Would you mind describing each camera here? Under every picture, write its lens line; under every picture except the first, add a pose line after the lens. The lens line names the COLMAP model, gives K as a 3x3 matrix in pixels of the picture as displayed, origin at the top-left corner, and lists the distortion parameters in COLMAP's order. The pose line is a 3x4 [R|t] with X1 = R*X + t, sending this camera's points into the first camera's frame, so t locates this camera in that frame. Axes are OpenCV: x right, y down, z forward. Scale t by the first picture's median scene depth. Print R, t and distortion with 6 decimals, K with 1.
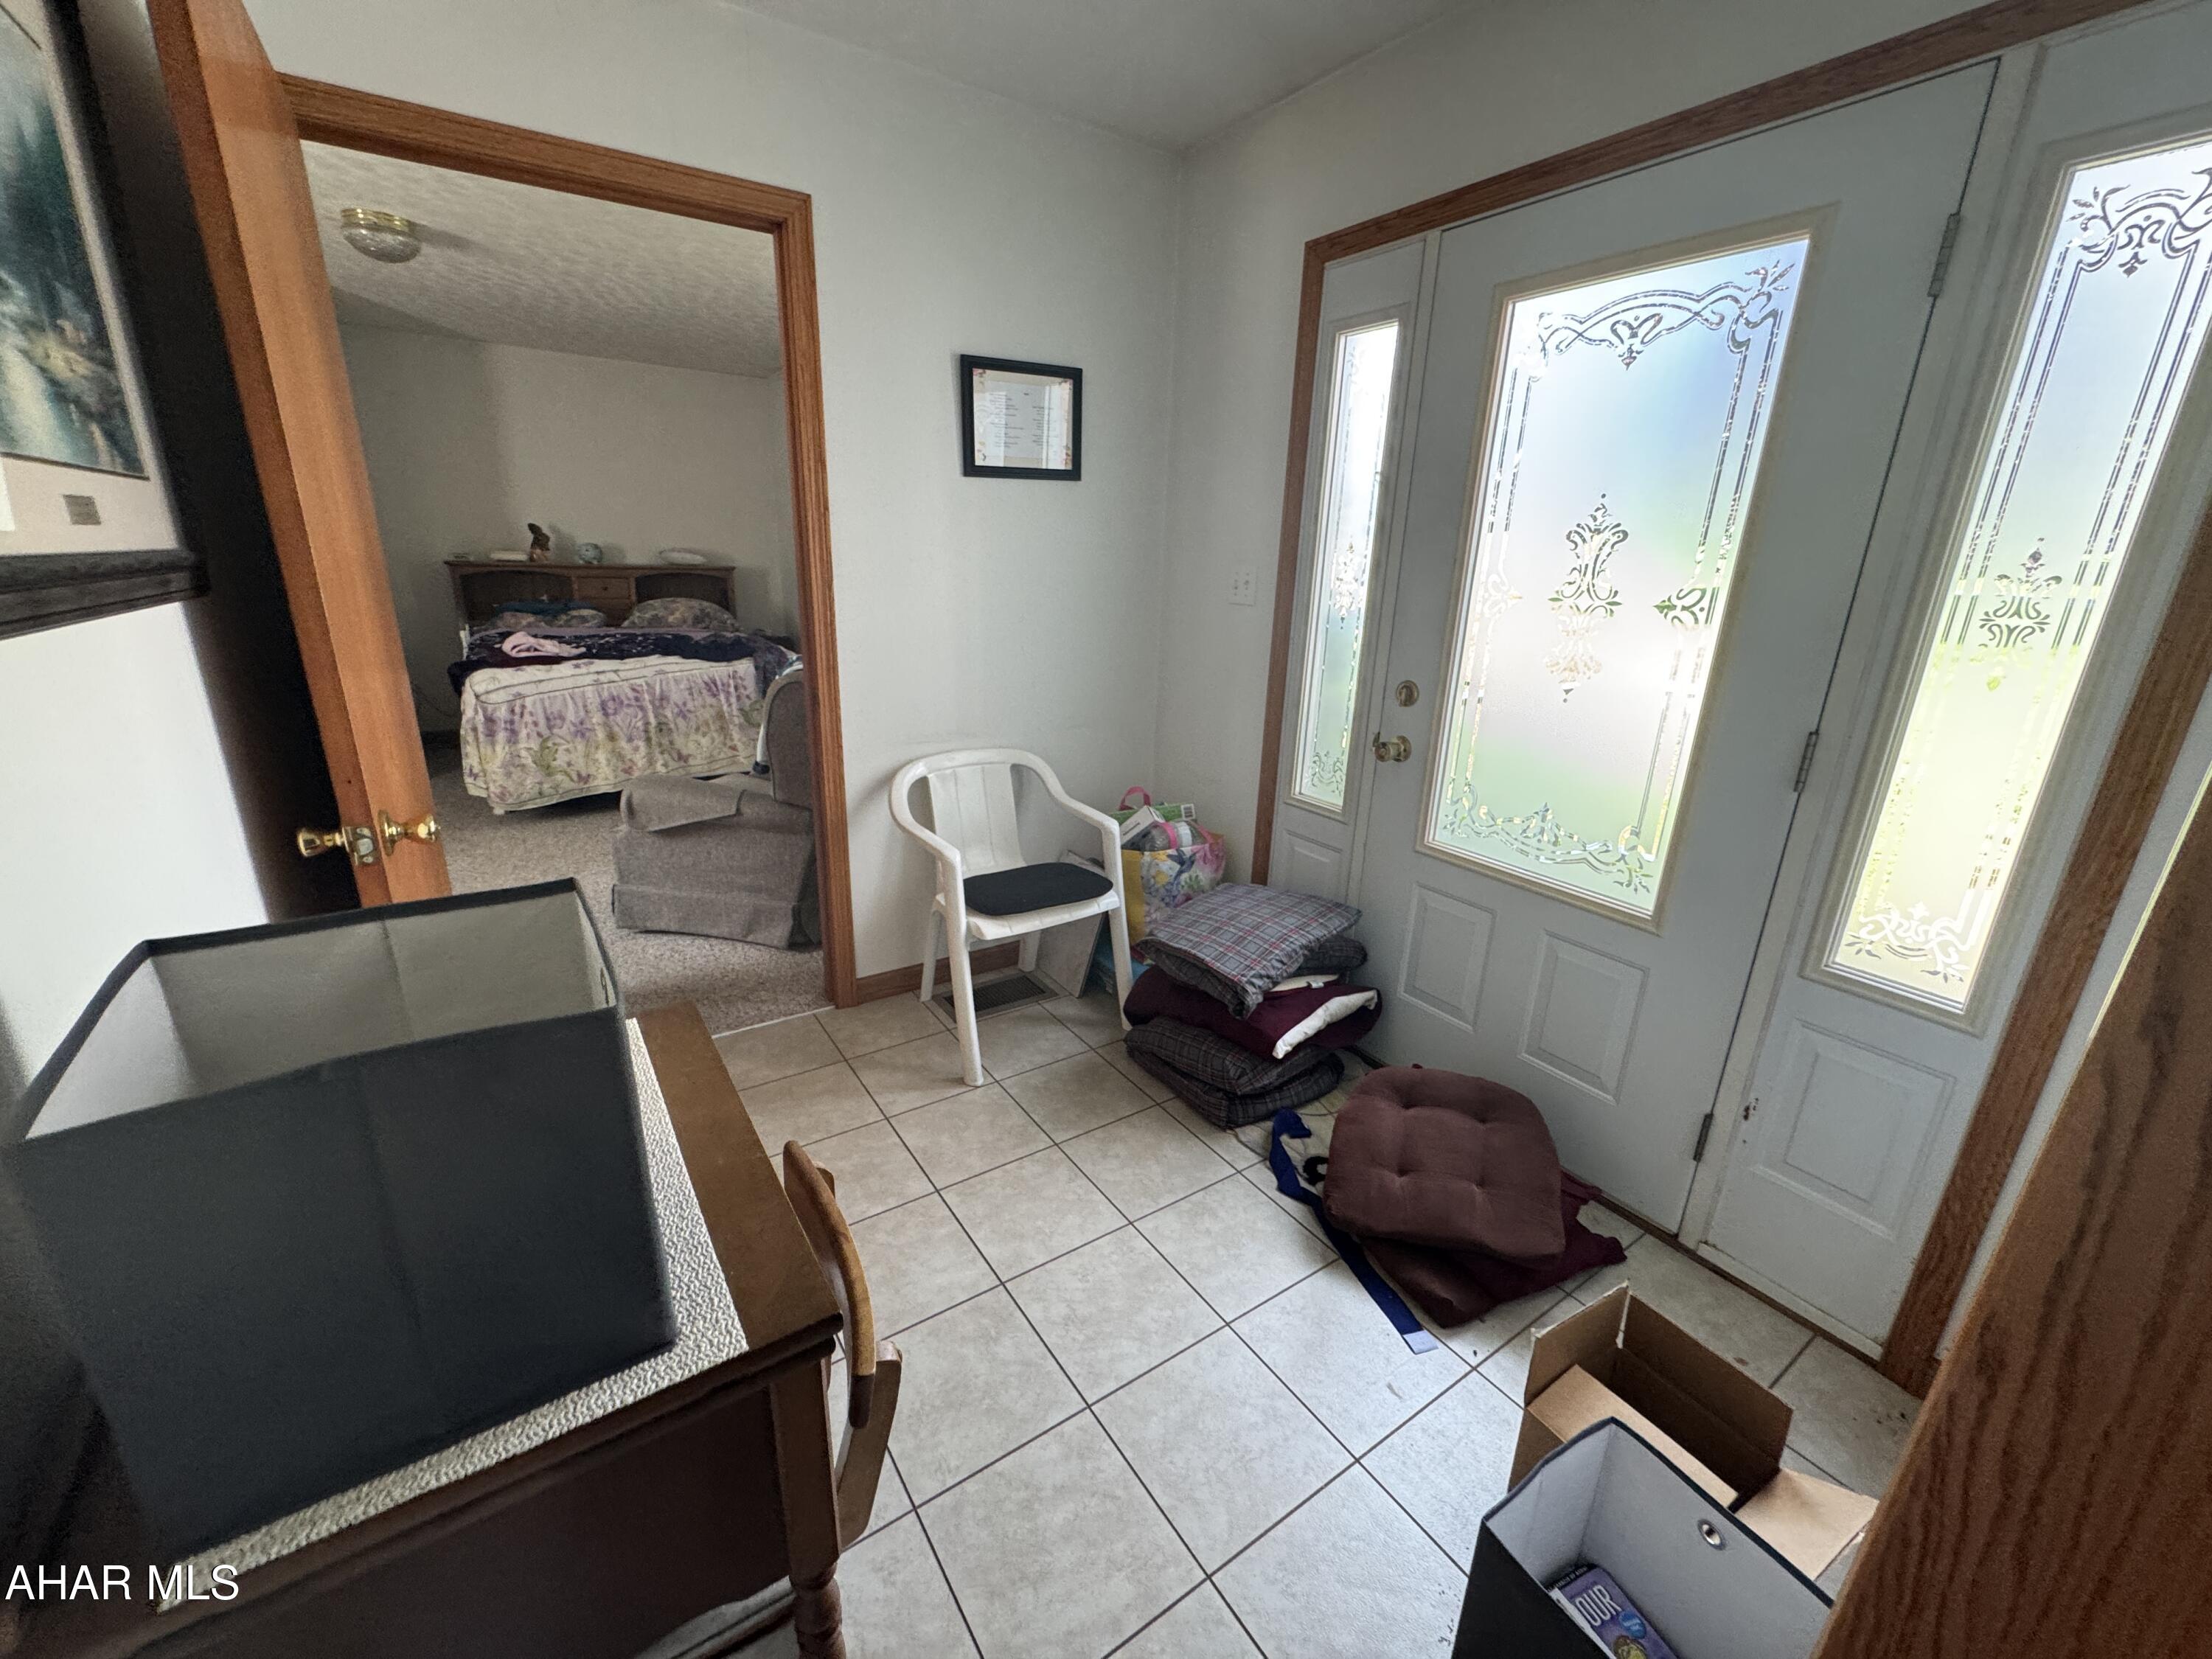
lens RADIAL K [[892.3, 0, 1102.6], [0, 892.3, 833.4], [0, 0, 1]] dist [0.000739, -0.000031]
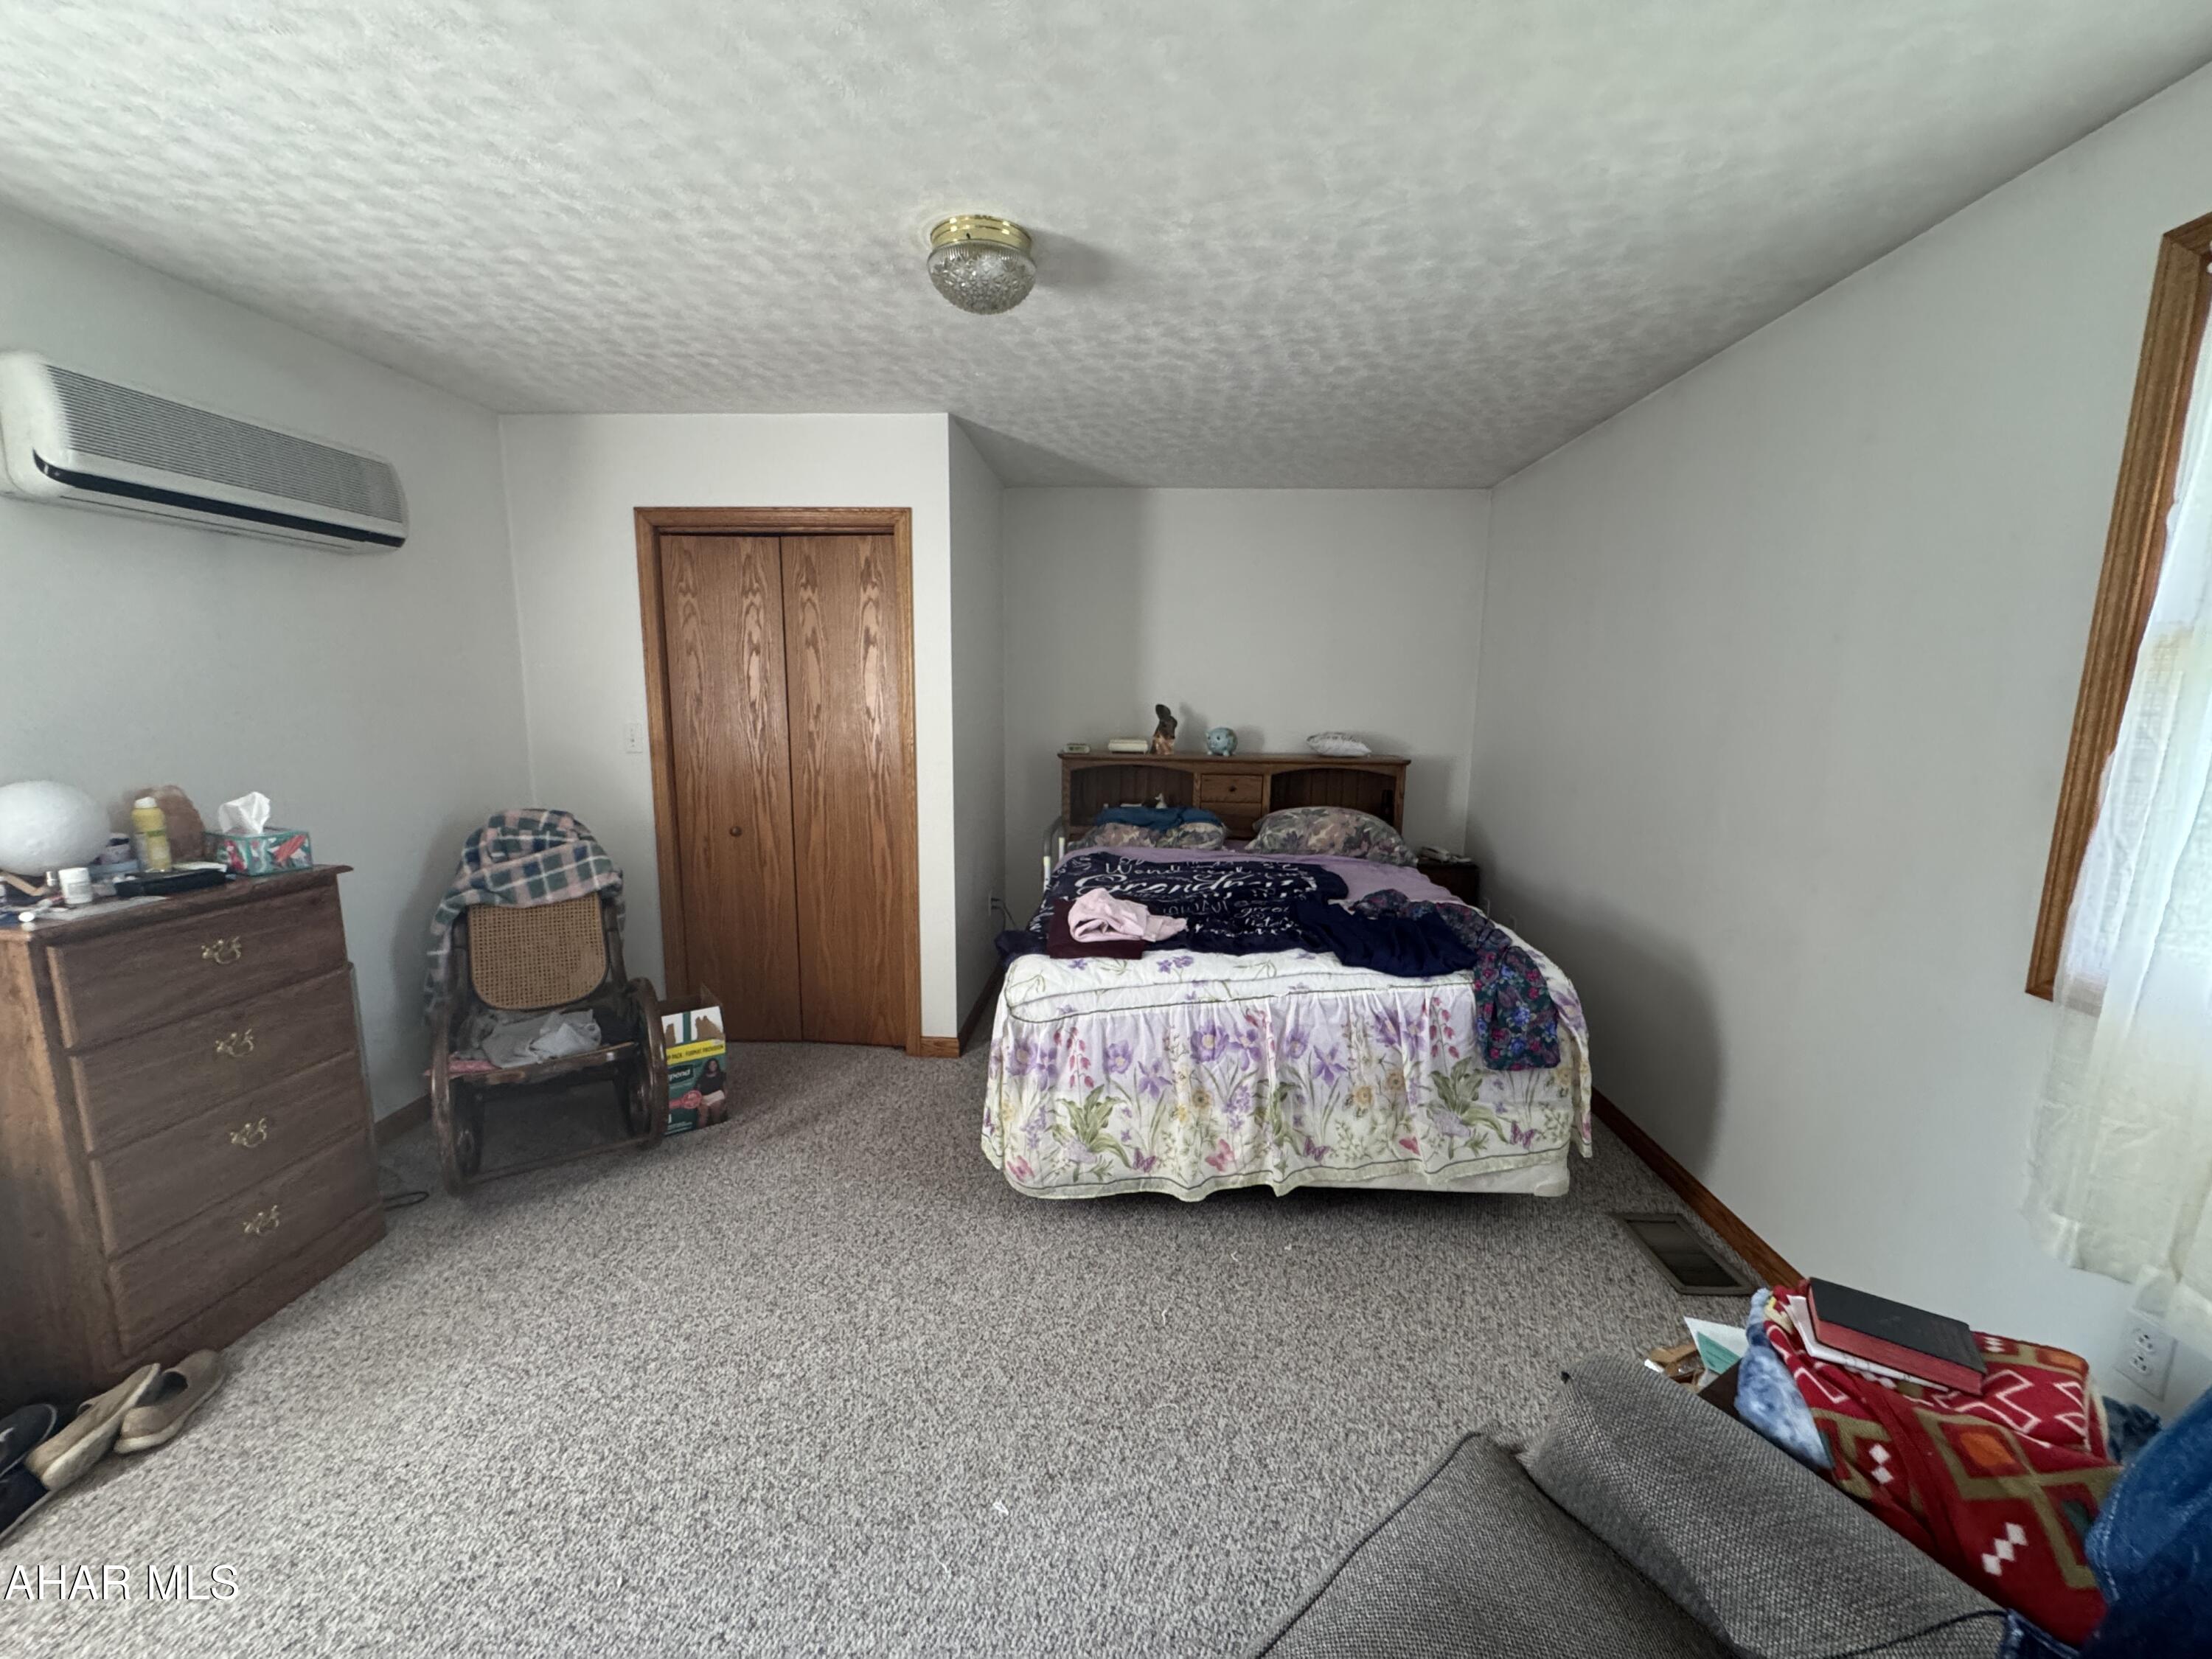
lens RADIAL K [[892.3, 0, 1103.3], [0, 892.3, 832.2], [0, 0, 1]] dist [0.000739, -0.000031]
pose [[0.802657, 0.074323, -0.591793, -0.283929], [-0.167243, 0.980447, -0.103701, -0.198646], [0.572514, 0.182209, 0.799392, 0.495892]]
